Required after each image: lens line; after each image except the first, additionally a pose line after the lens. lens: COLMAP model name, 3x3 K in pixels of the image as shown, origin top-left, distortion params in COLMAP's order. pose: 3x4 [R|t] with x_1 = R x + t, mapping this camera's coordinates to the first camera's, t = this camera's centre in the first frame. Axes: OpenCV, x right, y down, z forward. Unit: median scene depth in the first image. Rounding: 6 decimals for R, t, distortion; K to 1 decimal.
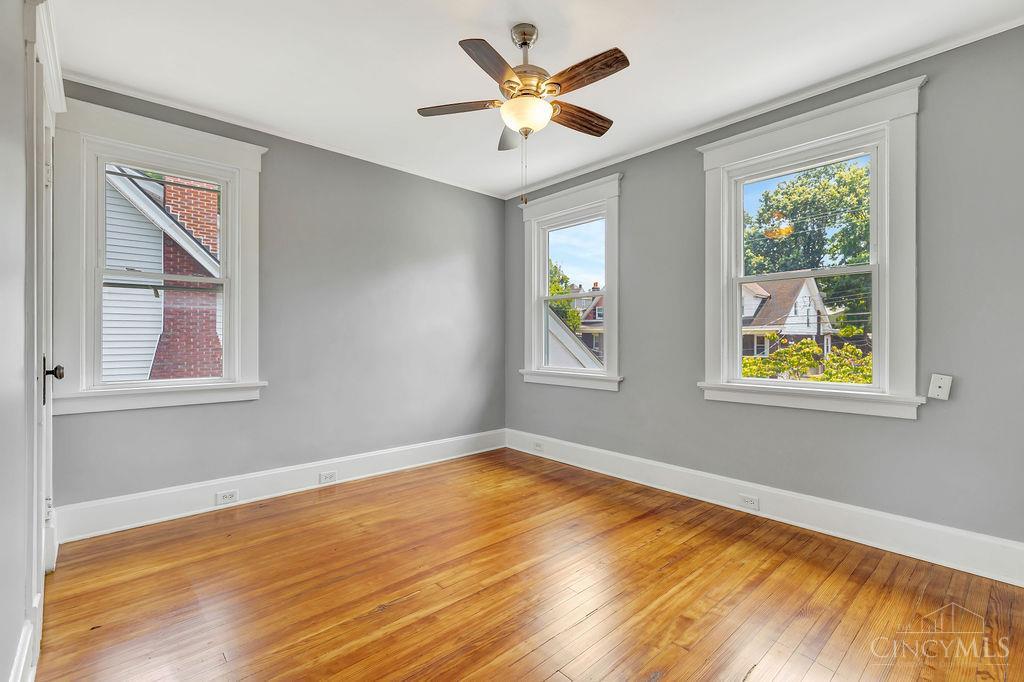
lens RADIAL K [[461.1, 0, 517.8], [0, 461.1, 338.5], [0, 0, 1]] dist [0.003872, 0.000283]
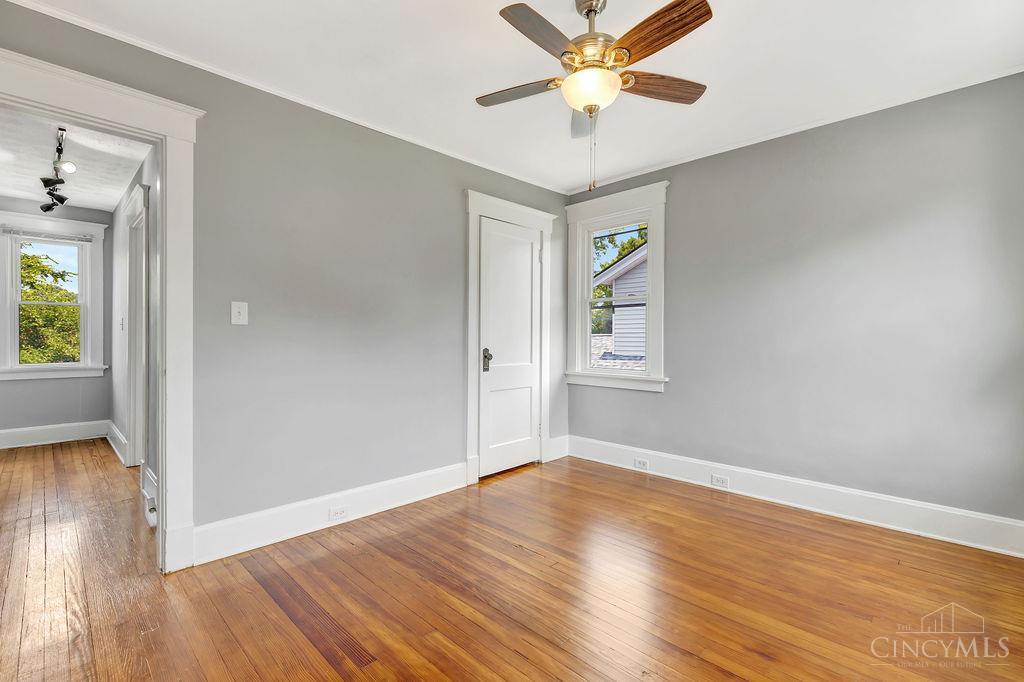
lens RADIAL K [[461.1, 0, 517.4], [0, 461.1, 339.4], [0, 0, 1]] dist [0.003872, 0.000283]
pose [[0.046510, 0.002129, -0.998916, 0.635084], [-0.004623, 0.999987, 0.001916, -0.006220], [0.998907, 0.004528, 0.046519, 0.580759]]
